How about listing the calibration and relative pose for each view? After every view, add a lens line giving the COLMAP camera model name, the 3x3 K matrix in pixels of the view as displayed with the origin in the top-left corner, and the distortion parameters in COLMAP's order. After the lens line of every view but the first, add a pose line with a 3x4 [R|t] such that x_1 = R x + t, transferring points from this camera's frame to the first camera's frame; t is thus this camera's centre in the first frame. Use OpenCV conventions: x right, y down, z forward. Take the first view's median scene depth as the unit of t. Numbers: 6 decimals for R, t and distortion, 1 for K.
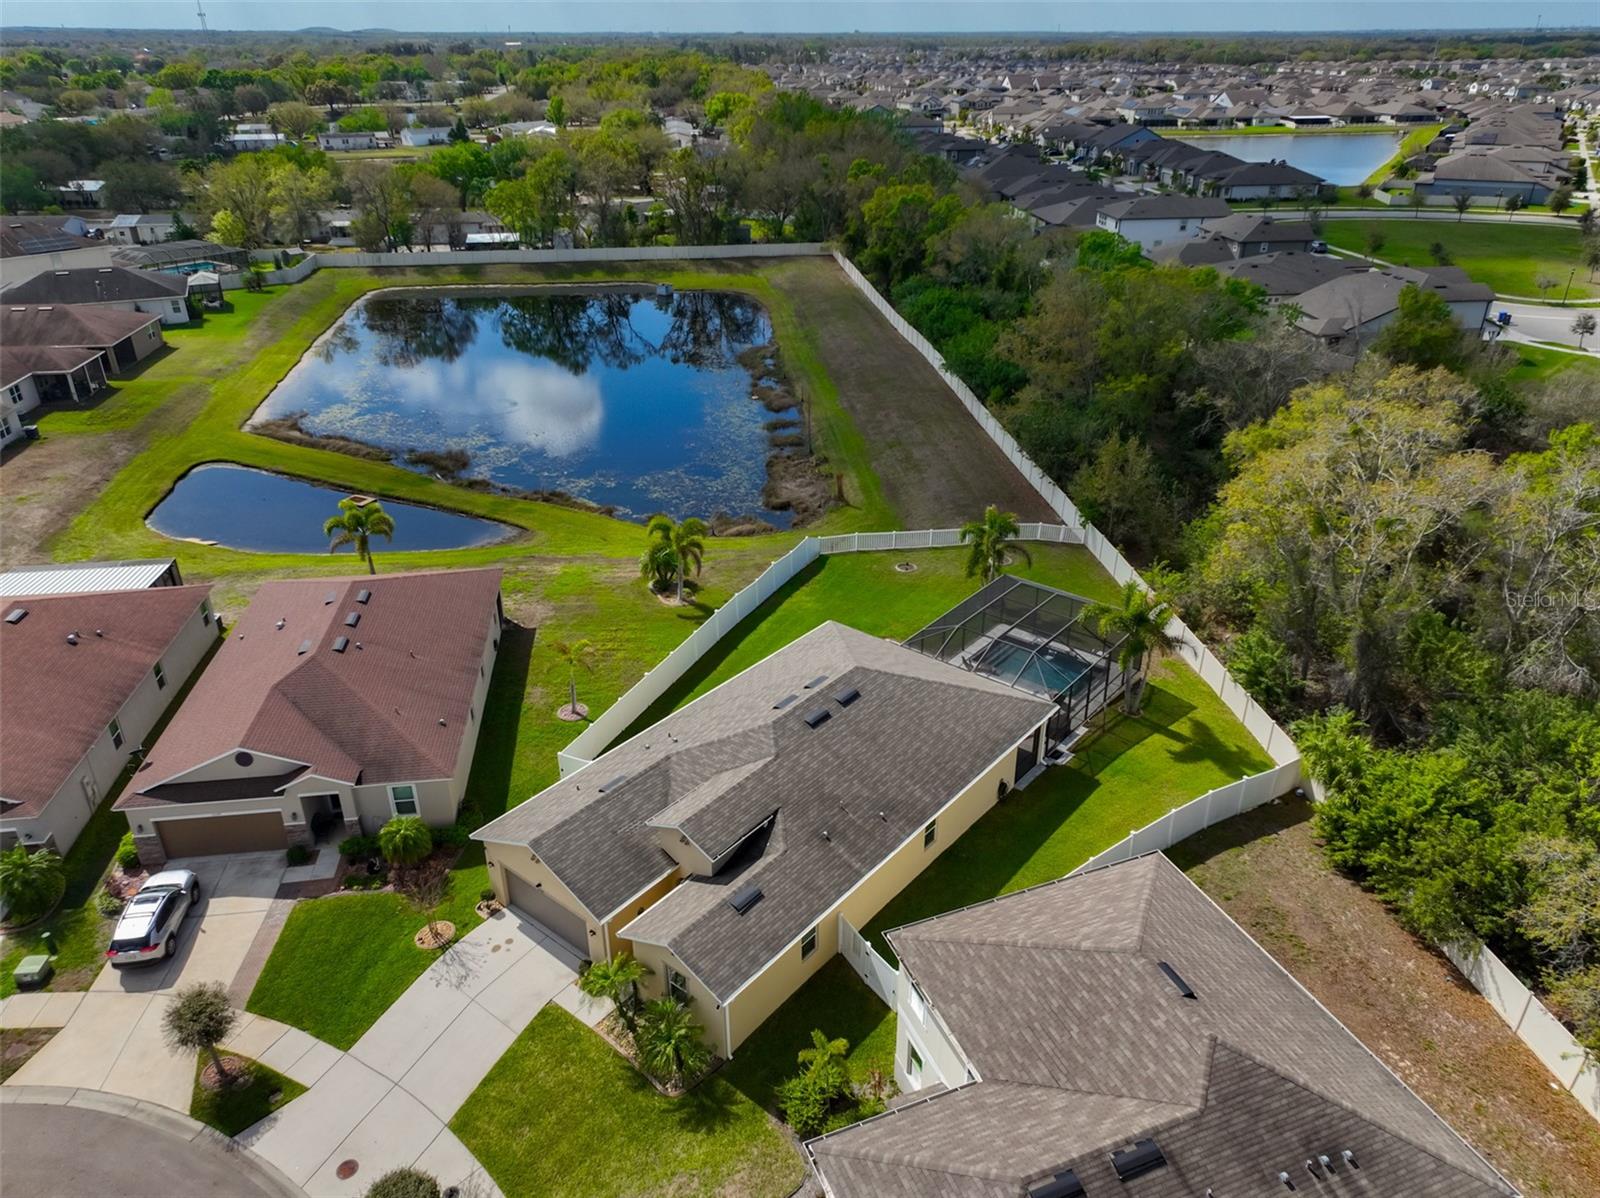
lens RADIAL K [[1117.5, 0, 800.0], [0, 1117.5, 599.0], [0, 0, 1]] dist [0.007018, 0.006903]
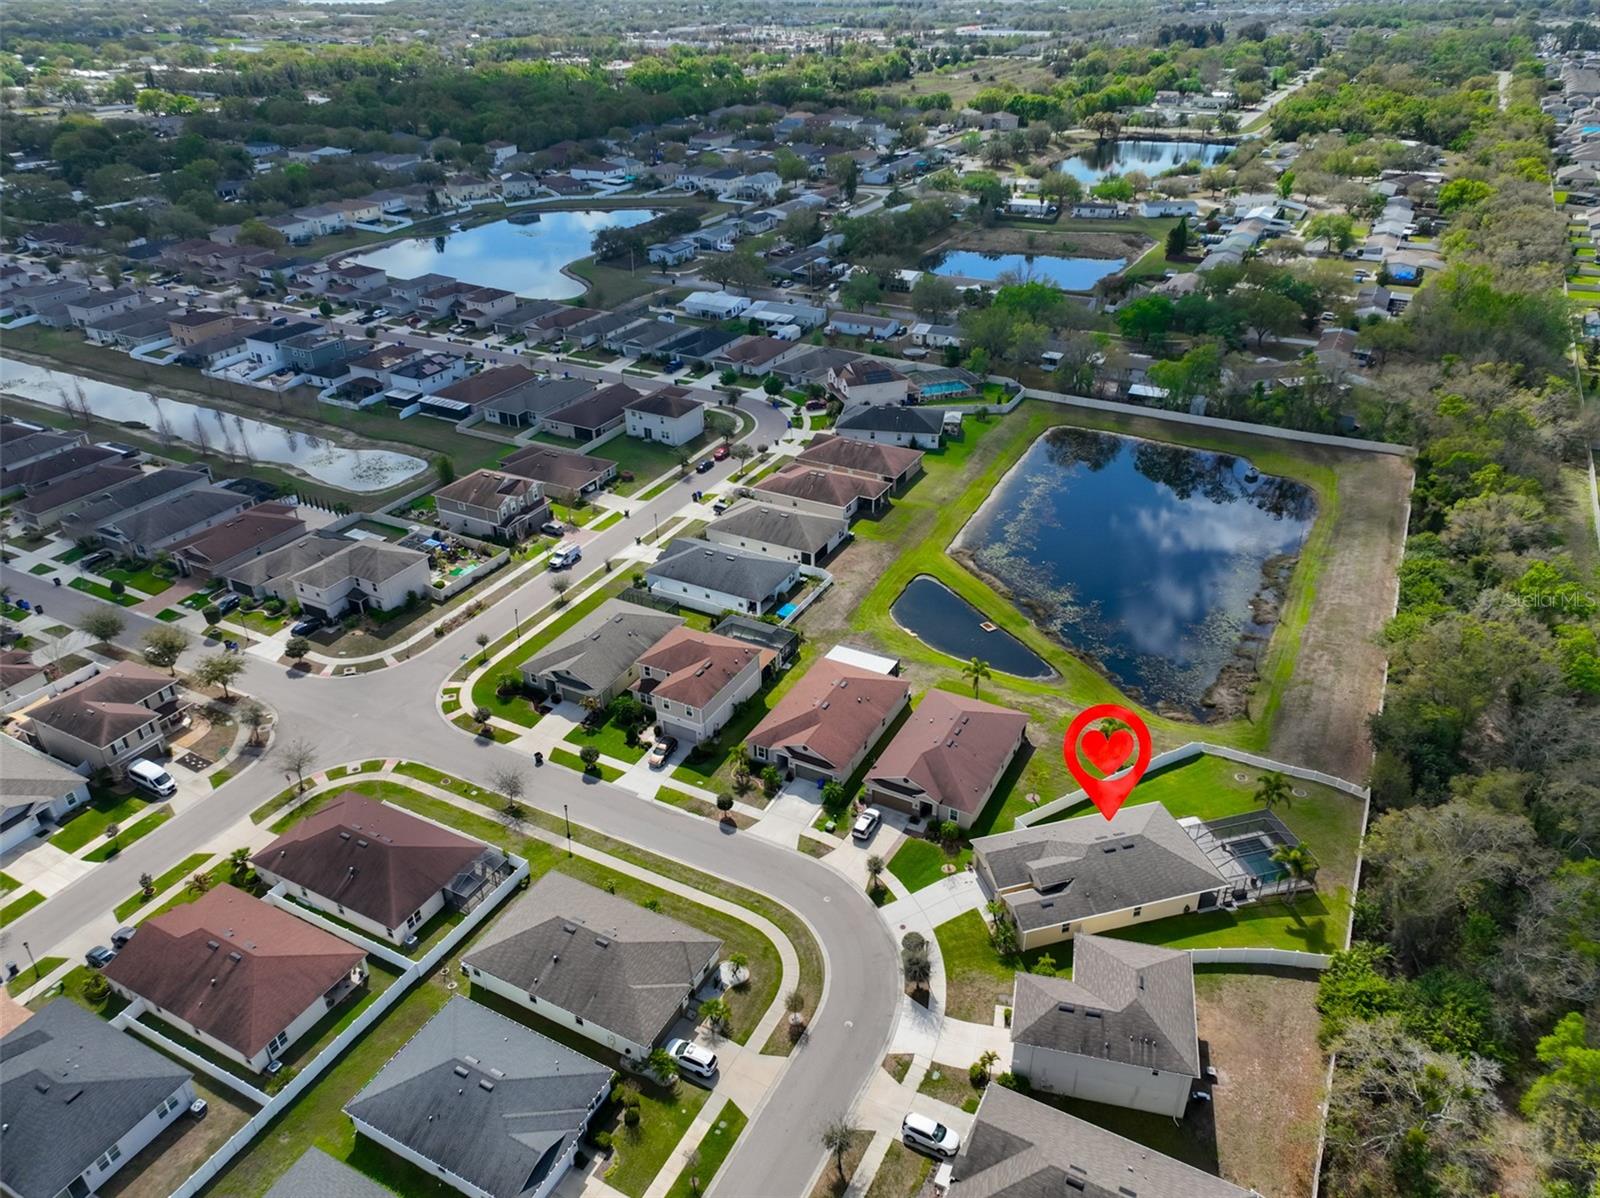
lens RADIAL K [[1117.5, 0, 800.0], [0, 1117.5, 599.0], [0, 0, 1]] dist [0.007018, 0.006903]
pose [[0.813403, 0.286050, -0.506509, 0.555754], [-0.253327, 0.958024, 0.134225, -0.585781], [0.523643, 0.019134, 0.851723, -1.484118]]
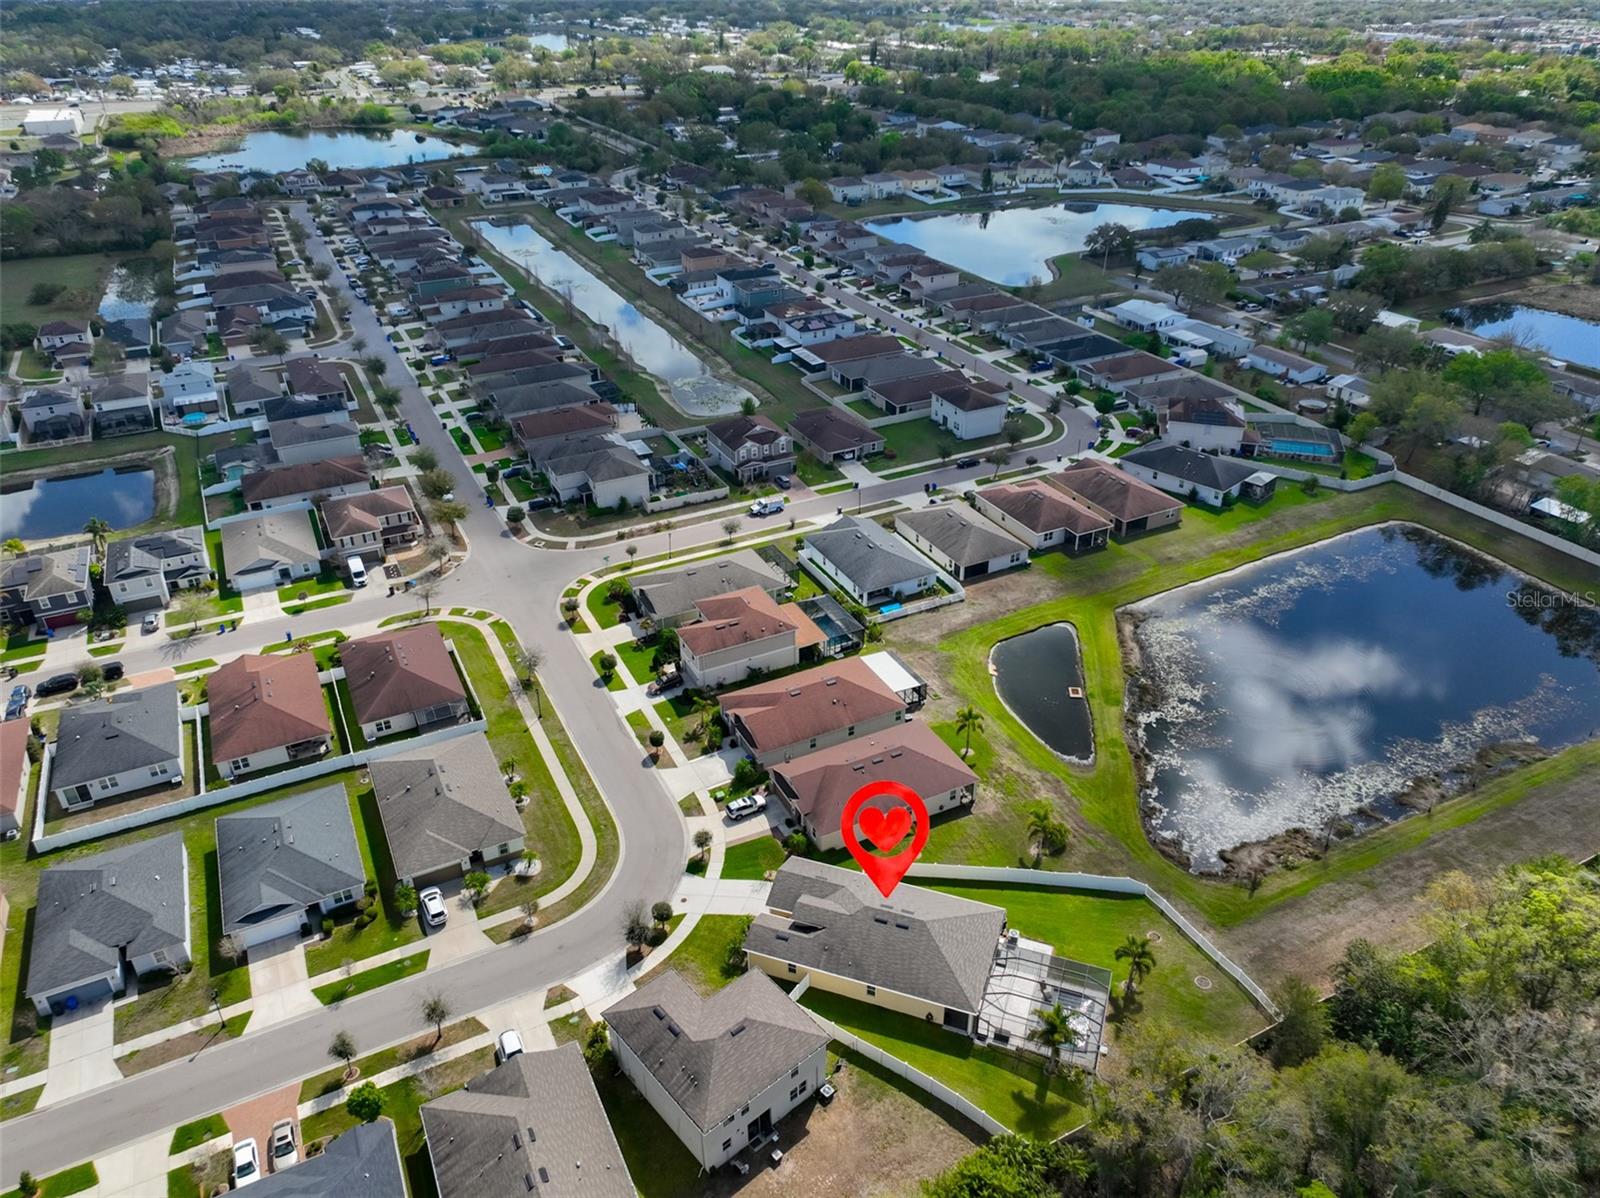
lens RADIAL K [[1117.5, 0, 800.0], [0, 1117.5, 599.0], [0, 0, 1]] dist [0.007018, 0.006903]
pose [[0.324996, 0.476115, -0.817124, 1.533533], [-0.415846, 0.847960, 0.328687, -1.144087], [0.849382, 0.232976, 0.473574, -0.389129]]
